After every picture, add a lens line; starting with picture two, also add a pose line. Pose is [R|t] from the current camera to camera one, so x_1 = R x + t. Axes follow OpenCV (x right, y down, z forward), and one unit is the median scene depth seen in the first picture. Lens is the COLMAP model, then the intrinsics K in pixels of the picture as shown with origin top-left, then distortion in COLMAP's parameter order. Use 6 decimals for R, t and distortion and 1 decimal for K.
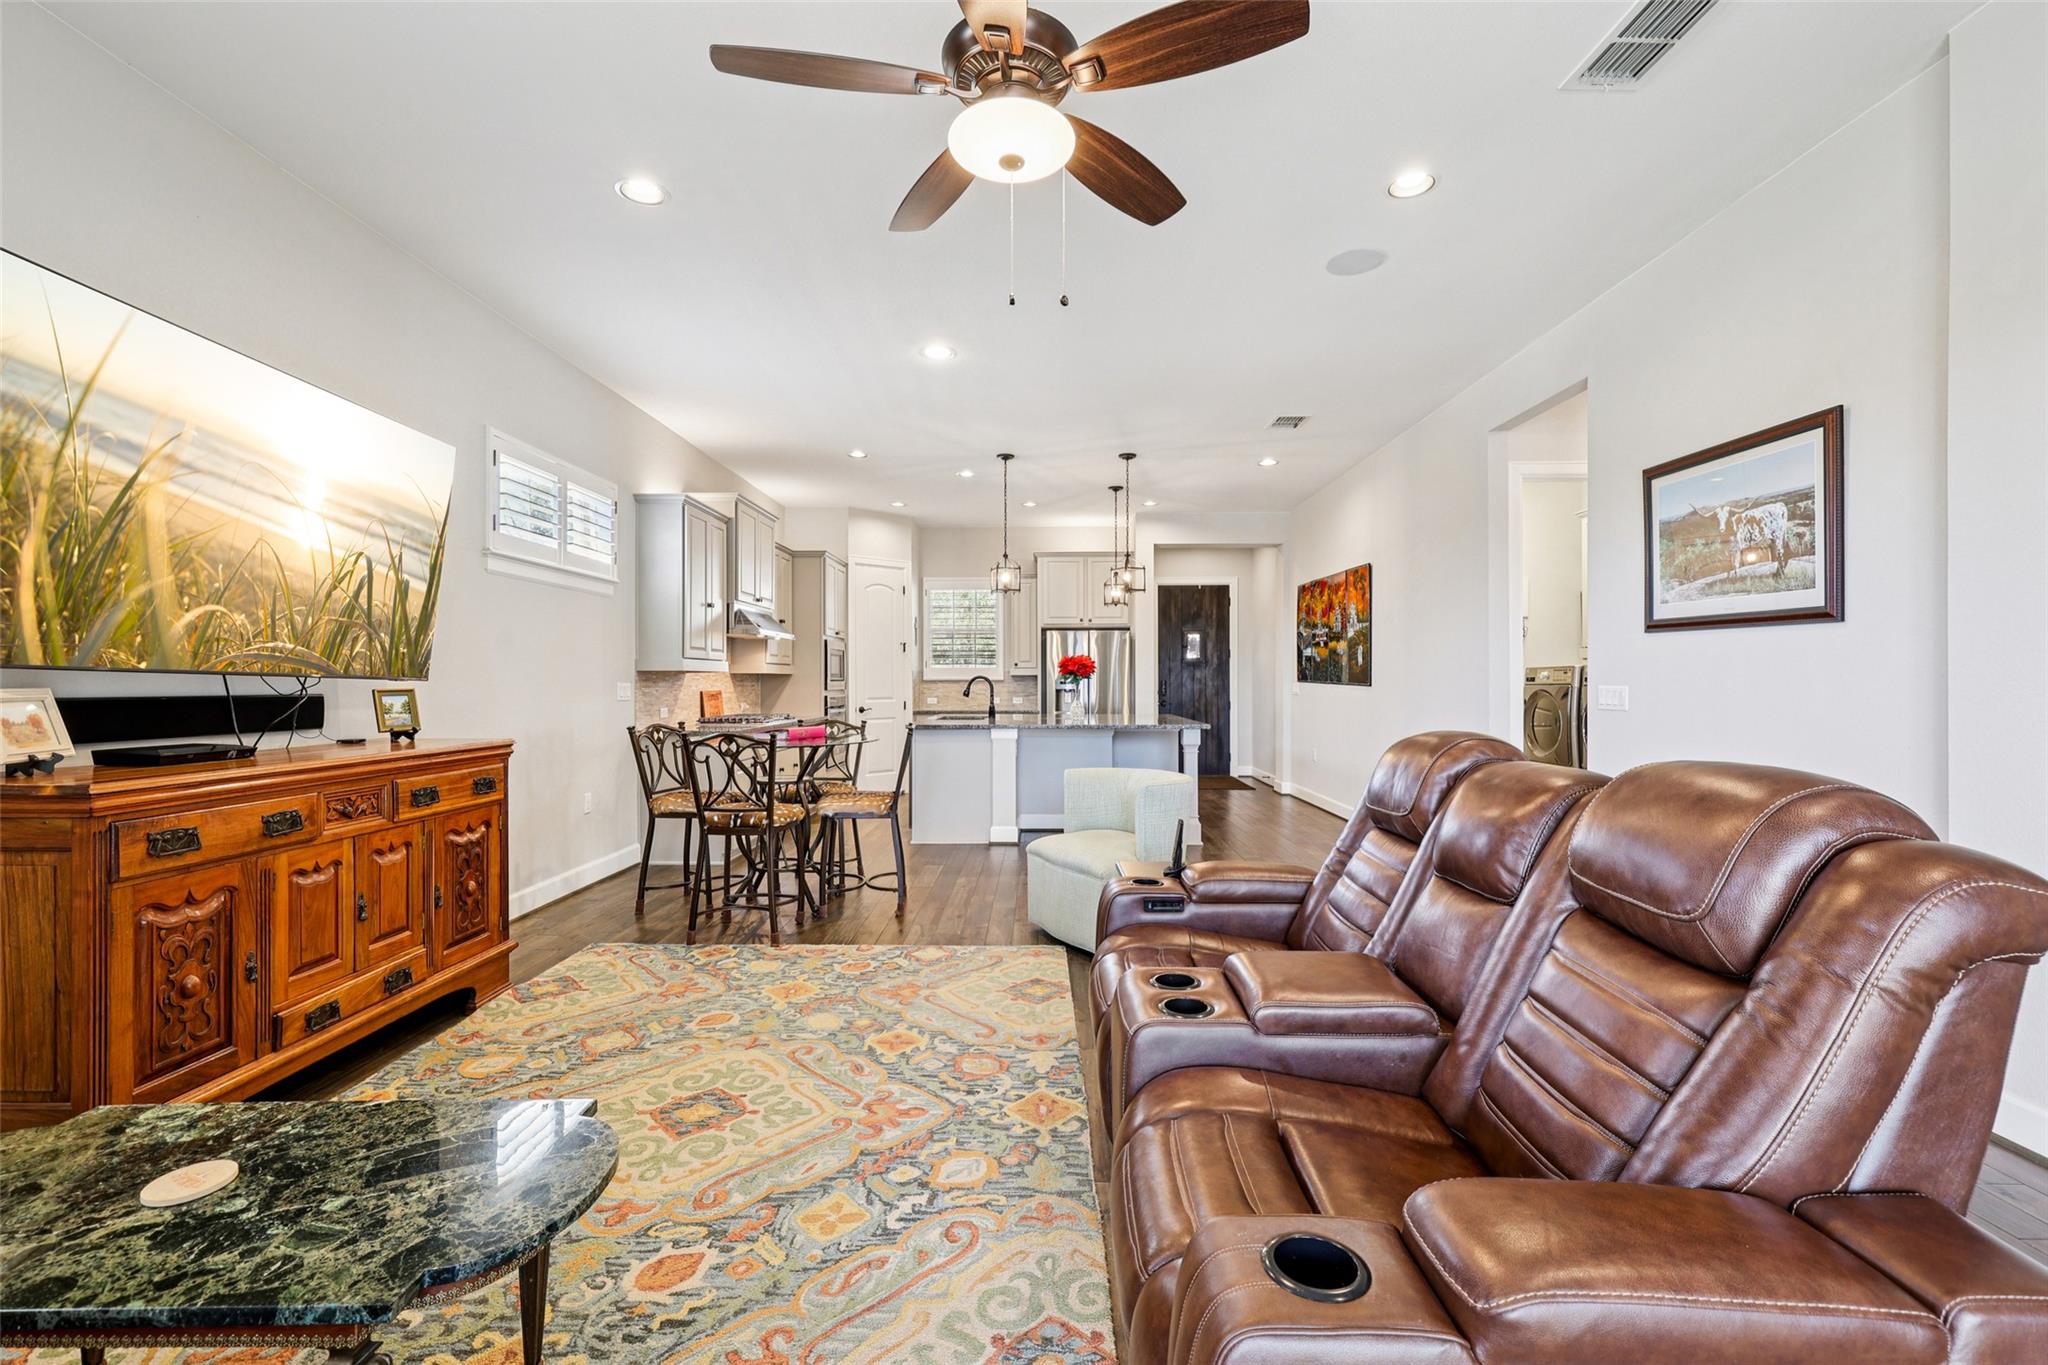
lens RADIAL K [[868.0, 0, 1023.6], [0, 868.0, 680.8], [0, 0, 1]] dist [-0.000114, 0.000361]
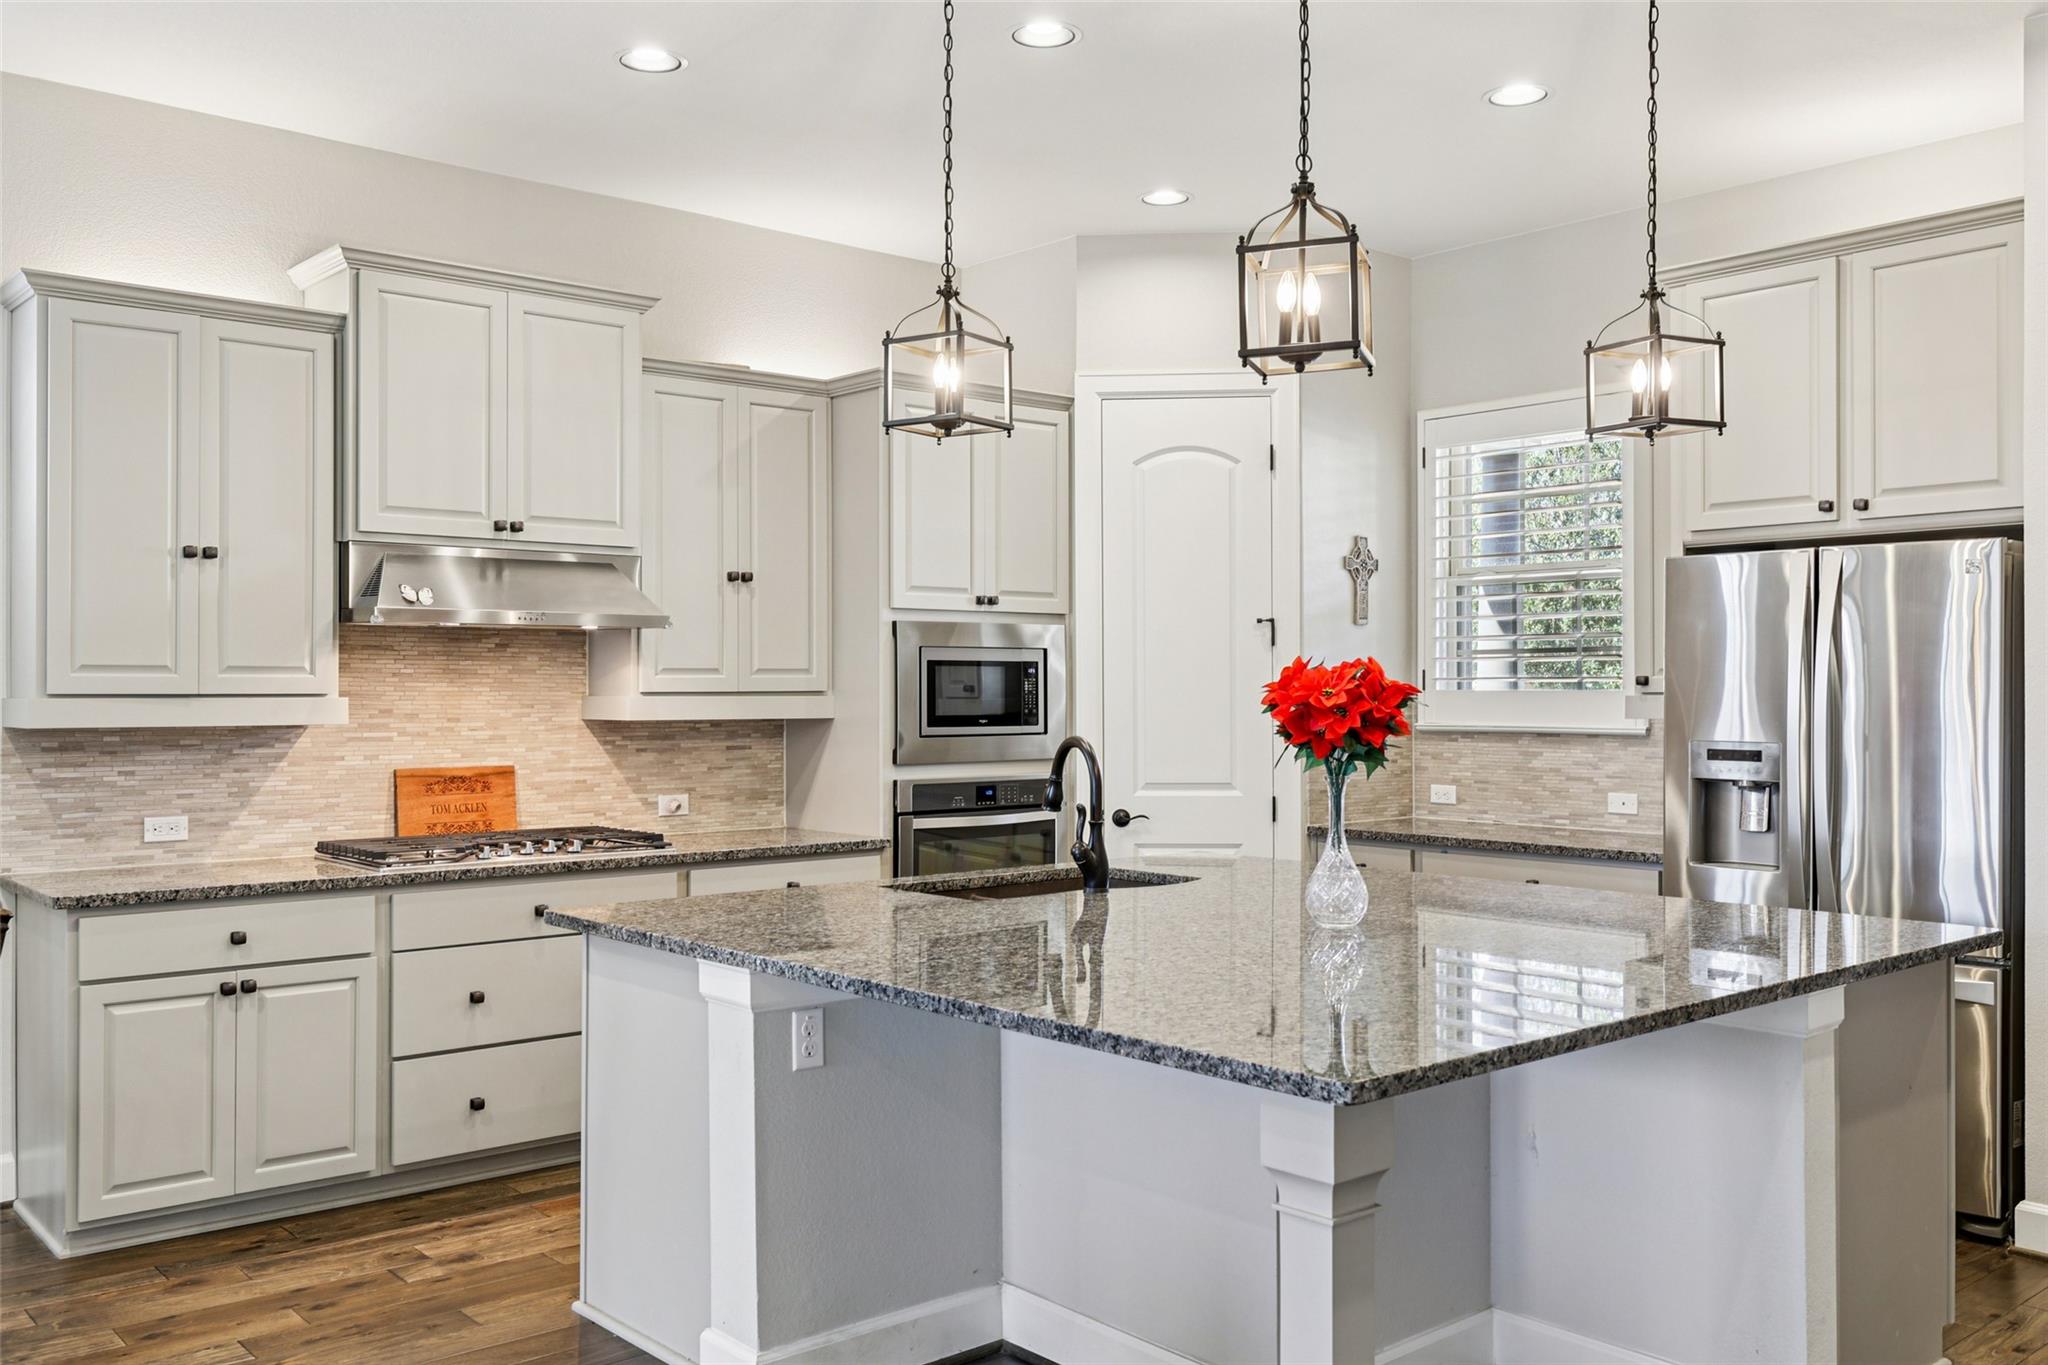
lens RADIAL K [[1726.6, 0, 1029.1], [0, 1726.6, 667.7], [0, 0, 1]] dist [-0.005047, 0.005393]
pose [[0.669894, -0.008414, -0.742409, 0.845982], [0.000764, 0.999943, -0.010643, -0.054037], [0.742456, 0.006563, 0.669862, 1.456235]]
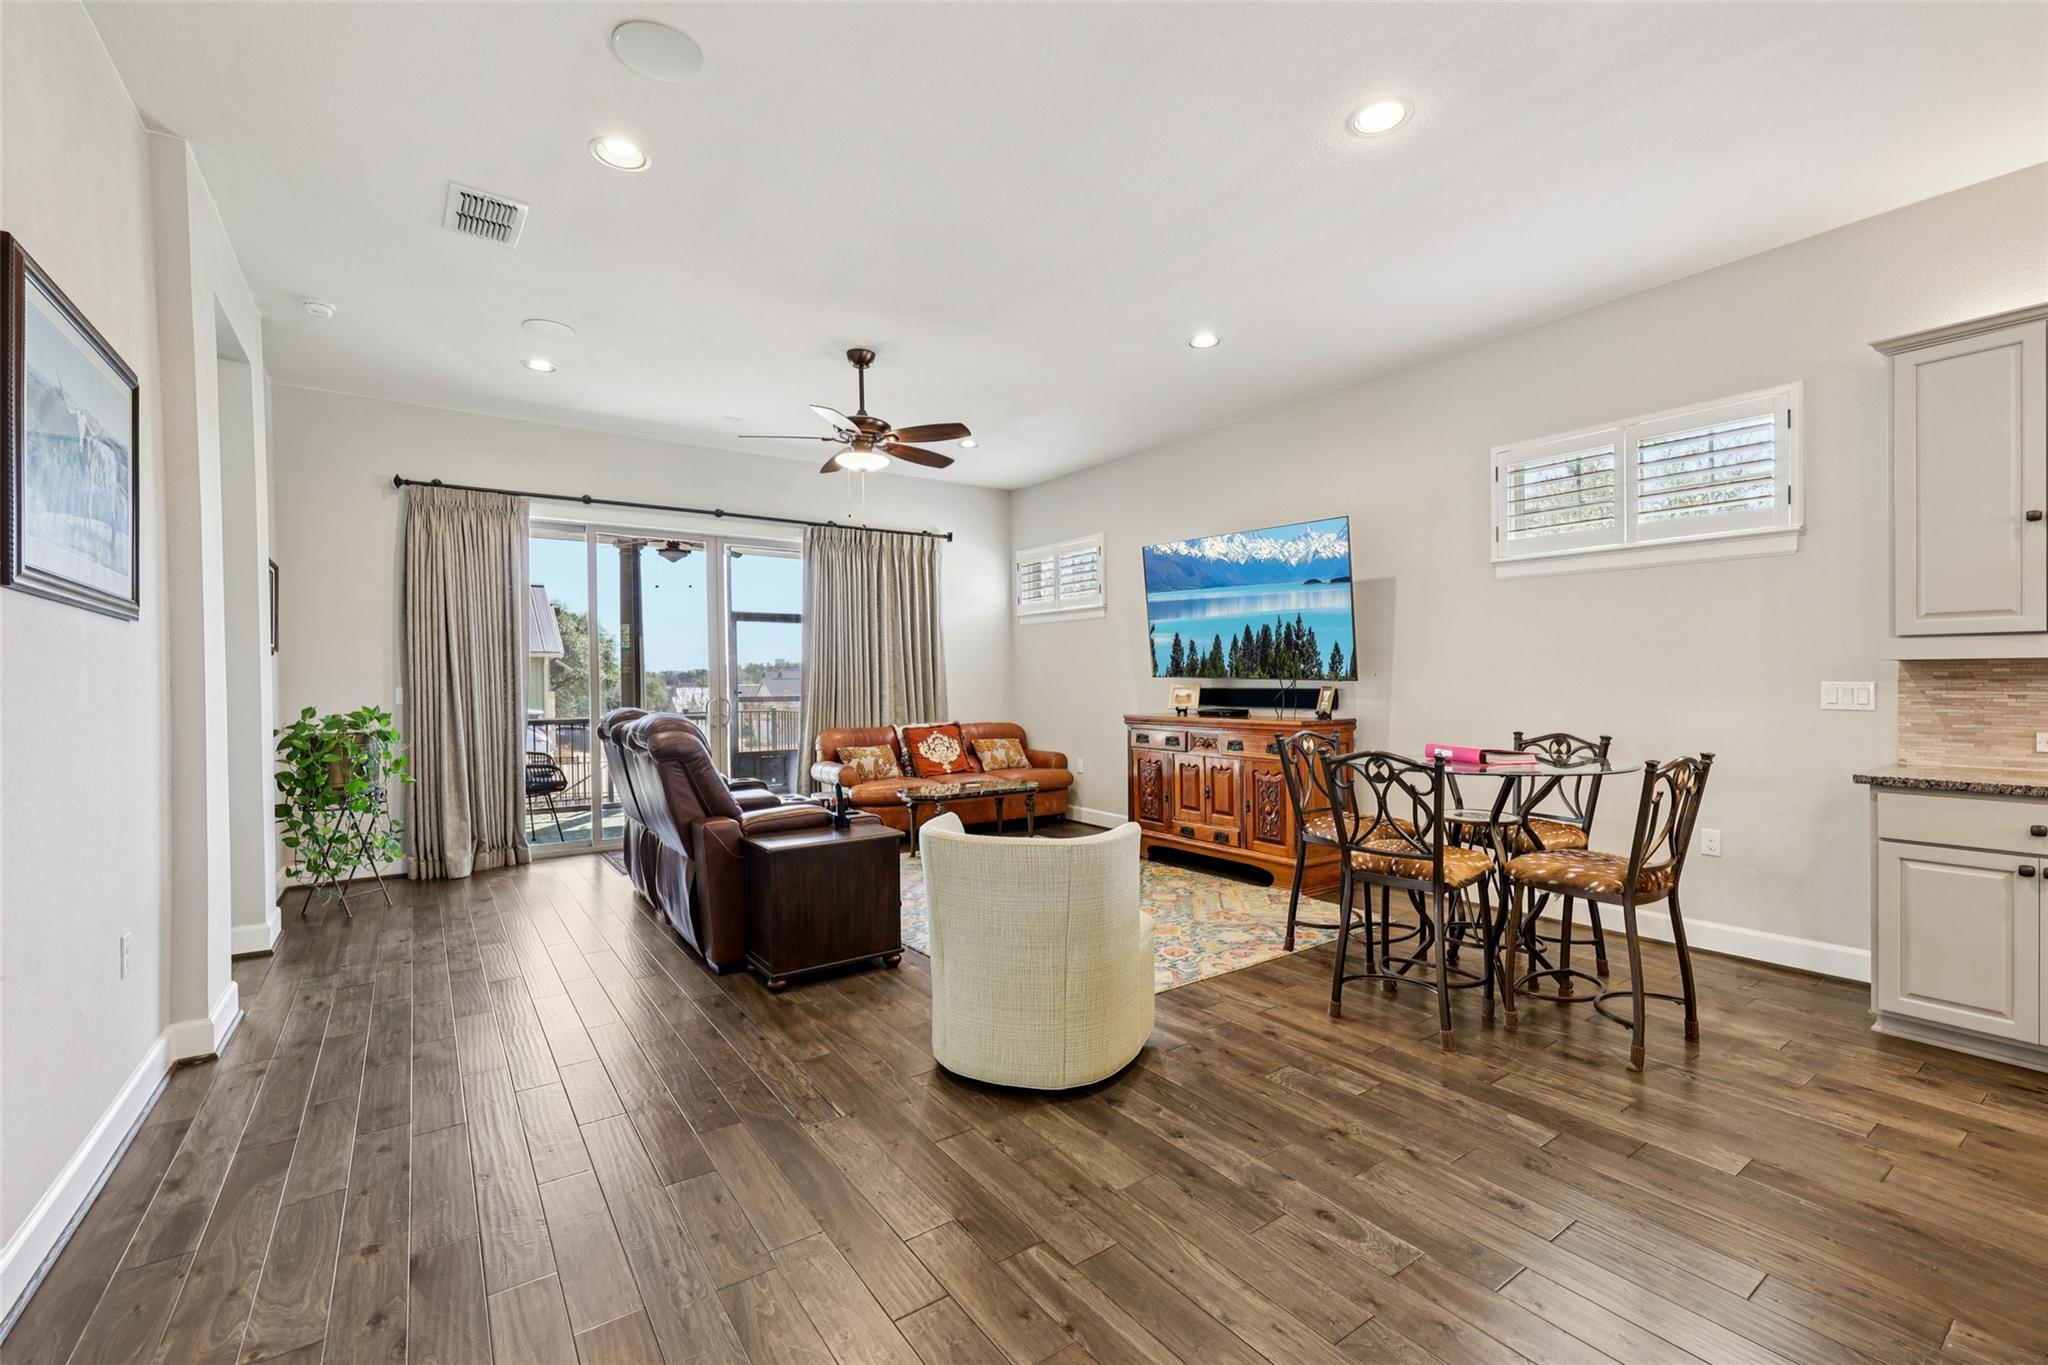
lens RADIAL K [[863.8, 0, 1029.3], [0, 863.8, 696.3], [0, 0, 1]] dist [-0.000708, -0.000191]
pose [[-0.801683, 0.016421, -0.597524, 0.661658], [0.006976, 0.999812, 0.018117, -0.004425], [0.597709, 0.010356, -0.801646, 1.989205]]
